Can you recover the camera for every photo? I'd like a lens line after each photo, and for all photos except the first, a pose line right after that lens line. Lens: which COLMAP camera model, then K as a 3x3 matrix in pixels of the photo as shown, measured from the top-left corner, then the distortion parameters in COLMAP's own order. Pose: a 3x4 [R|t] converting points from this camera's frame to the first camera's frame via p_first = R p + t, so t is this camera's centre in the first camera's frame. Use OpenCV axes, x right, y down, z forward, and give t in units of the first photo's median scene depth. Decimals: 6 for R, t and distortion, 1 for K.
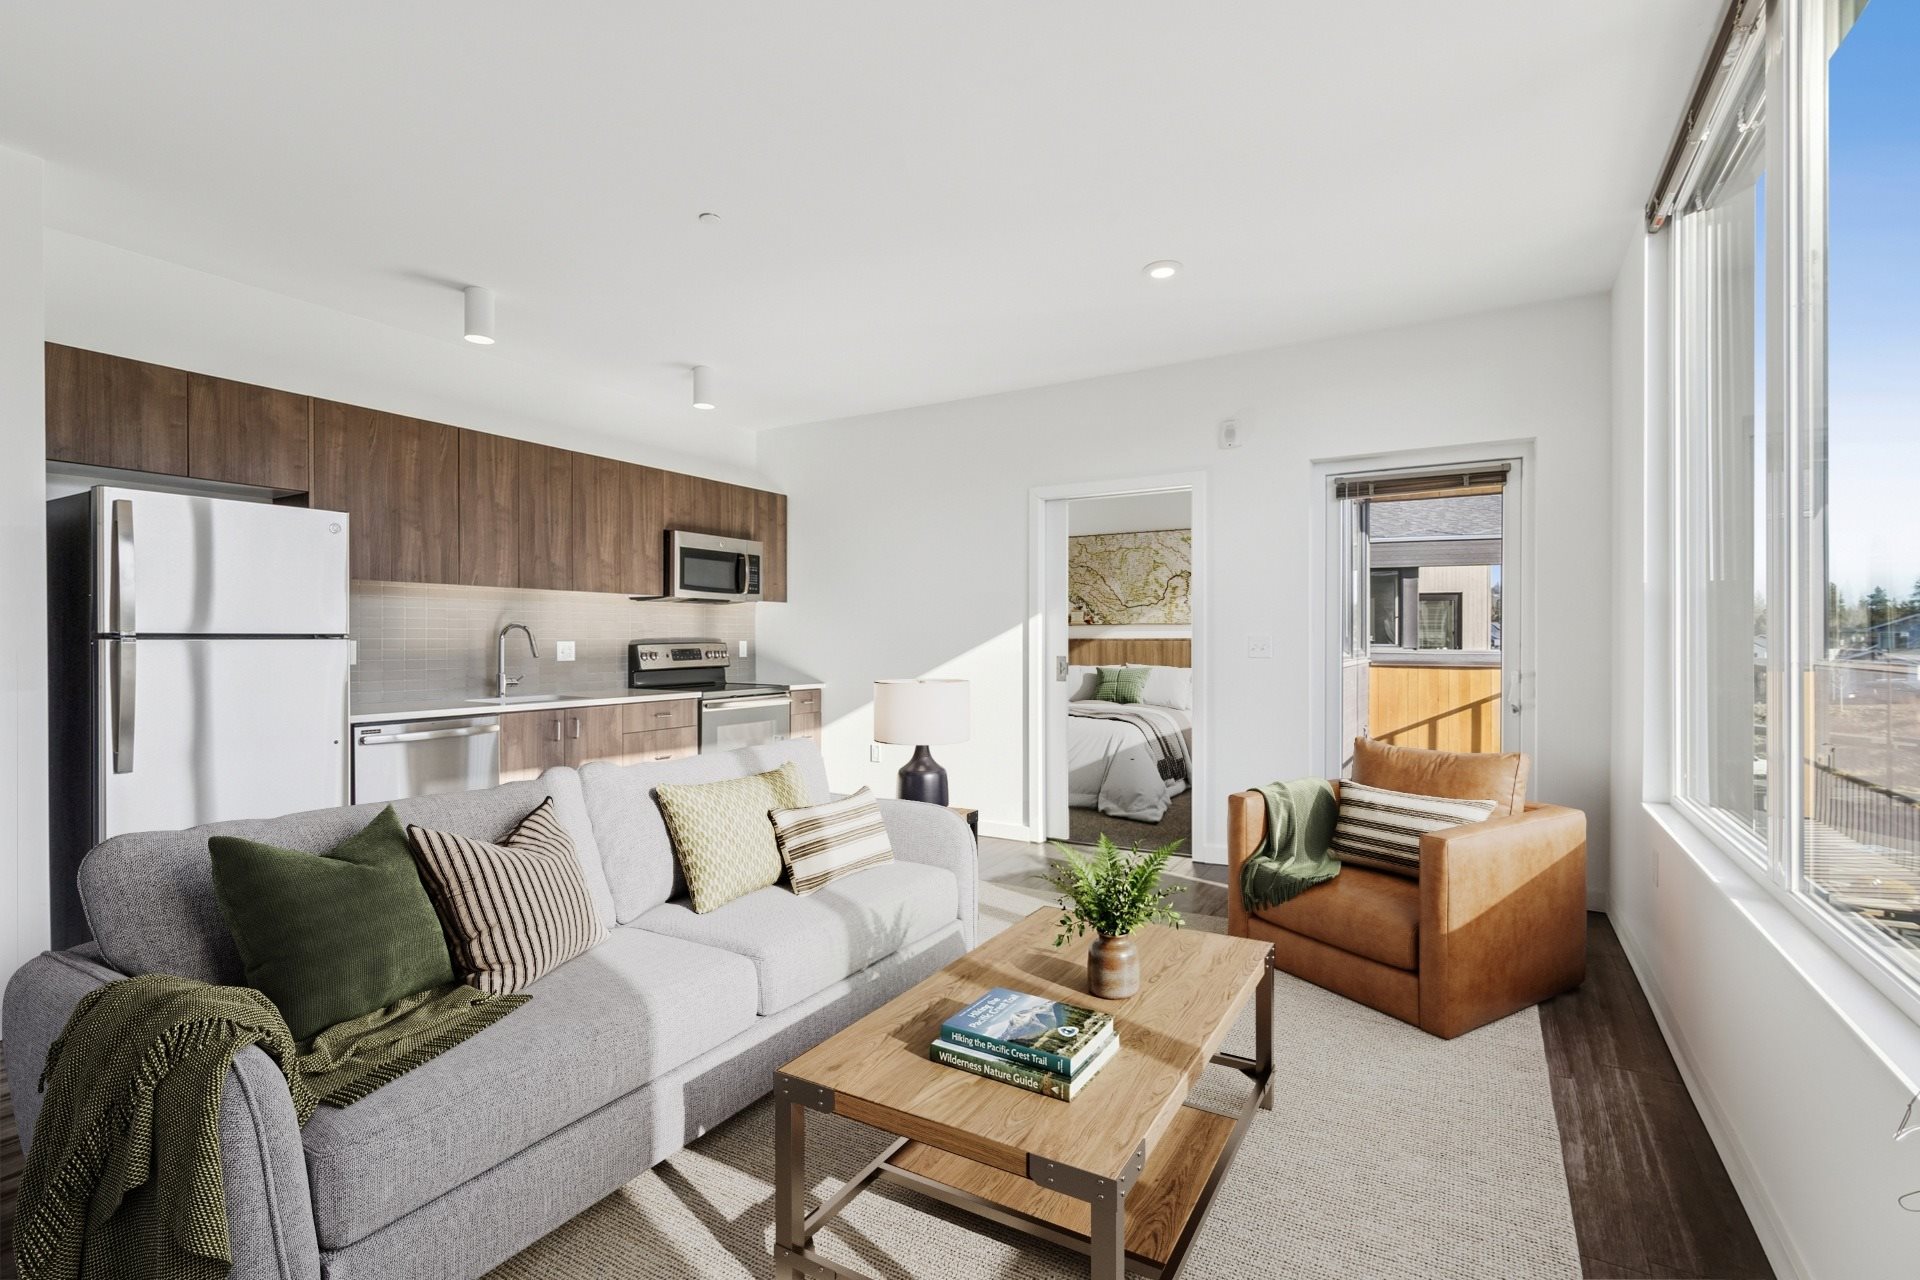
lens RADIAL K [[878.4, 0, 969.2], [0, 878.4, 642.8], [0, 0, 1]] dist [-0.001323, -0.000355]
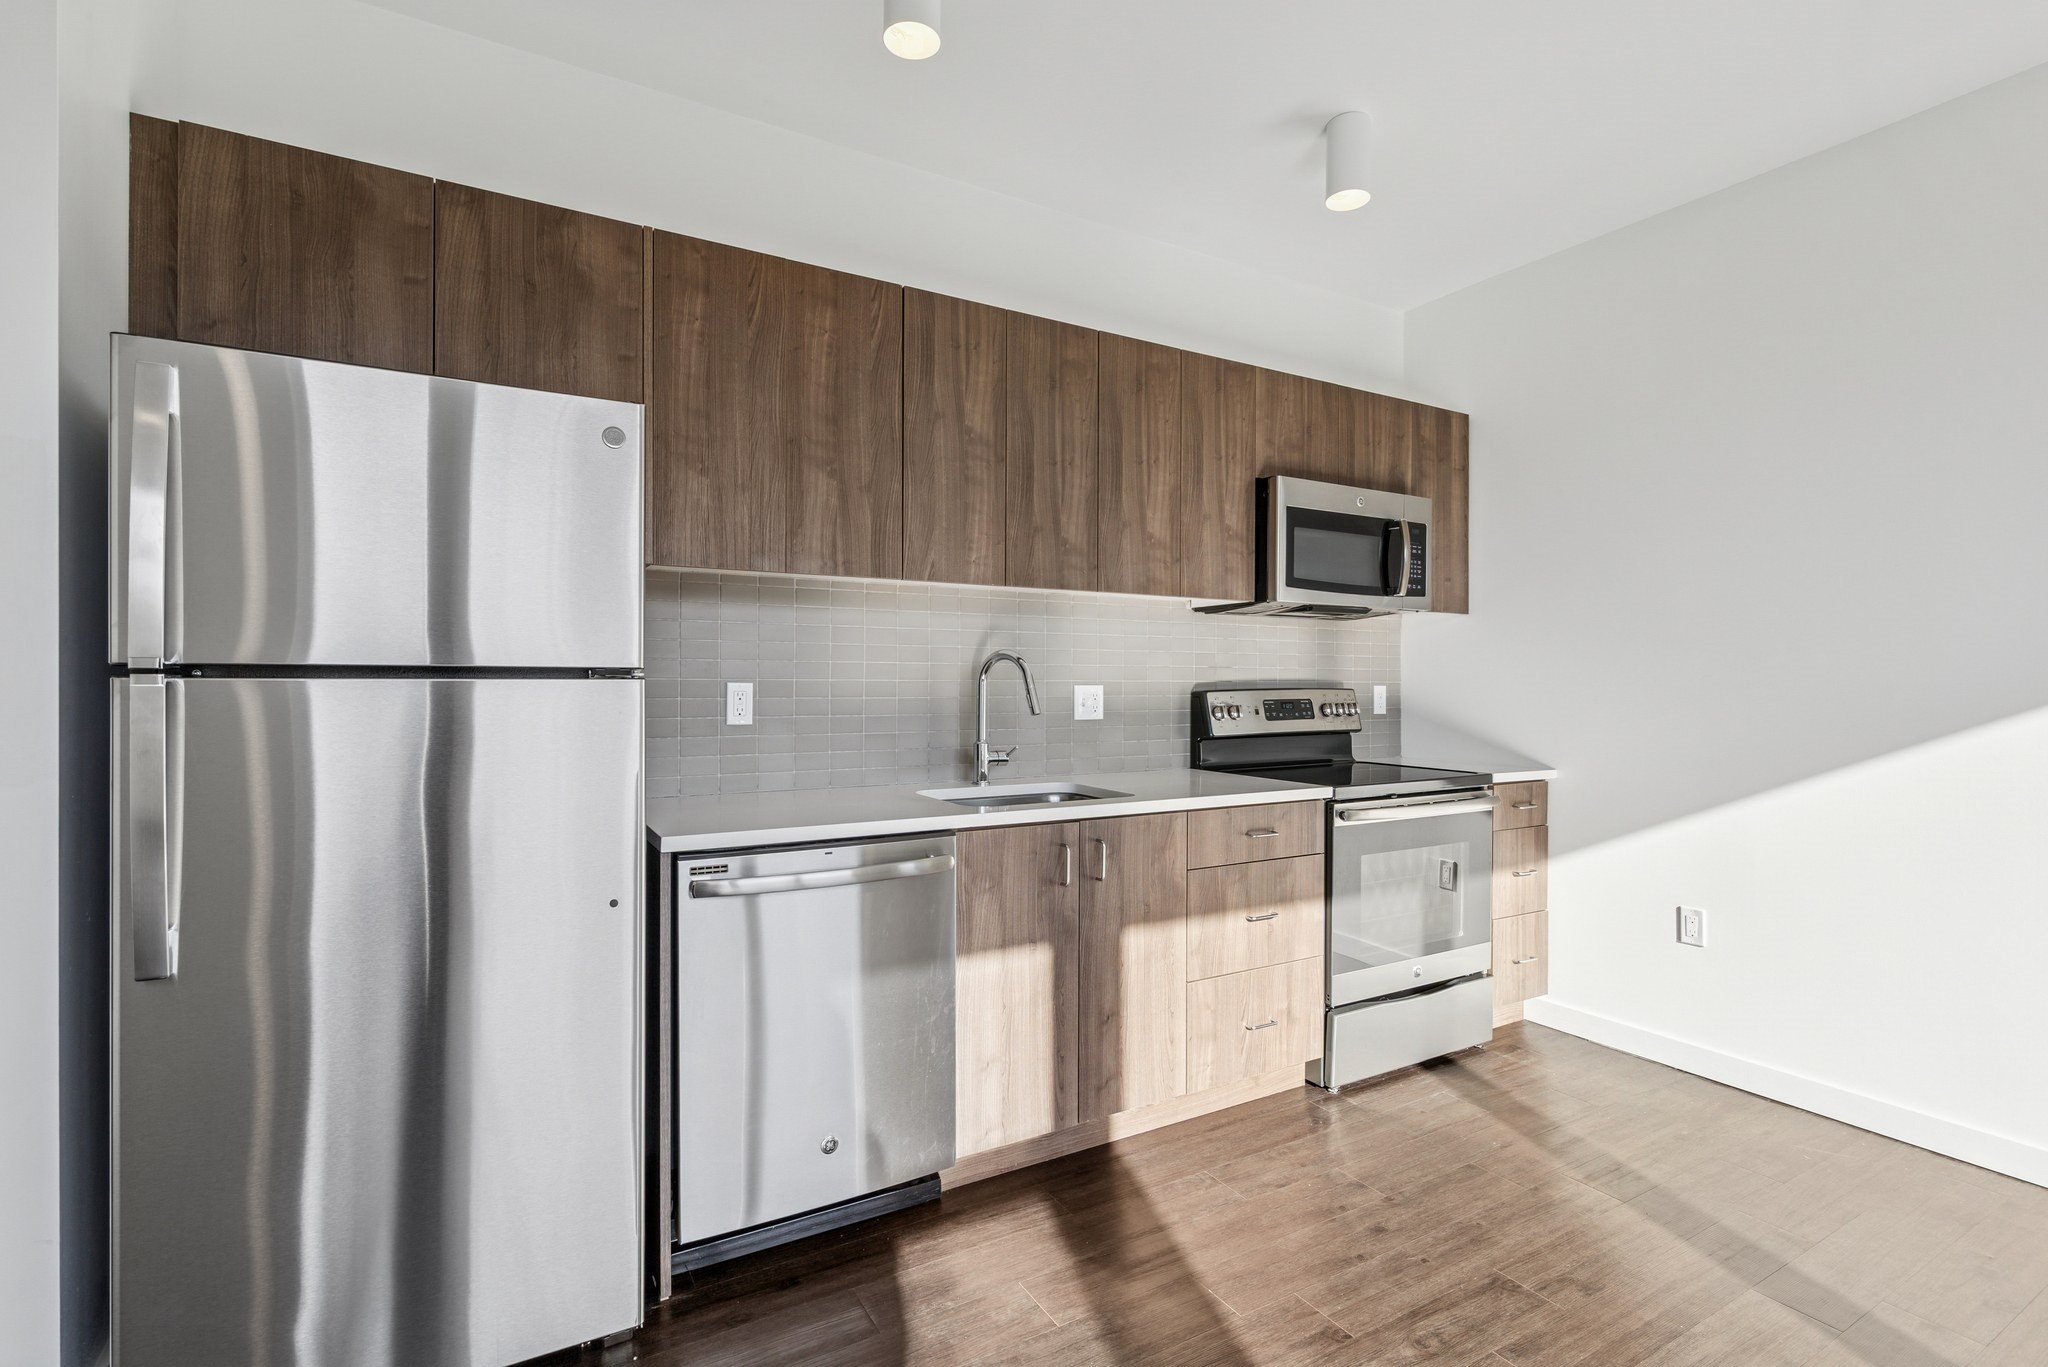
lens RADIAL K [[957.0, 0, 1024.0], [0, 957.0, 683.5], [0, 0, 1]] dist [-0.001716, -0.000030]
pose [[0.868746, 0.003184, -0.495247, -0.195494], [-0.004982, 0.999985, -0.002310, -0.001151], [0.495232, 0.004474, 0.868749, 0.456422]]
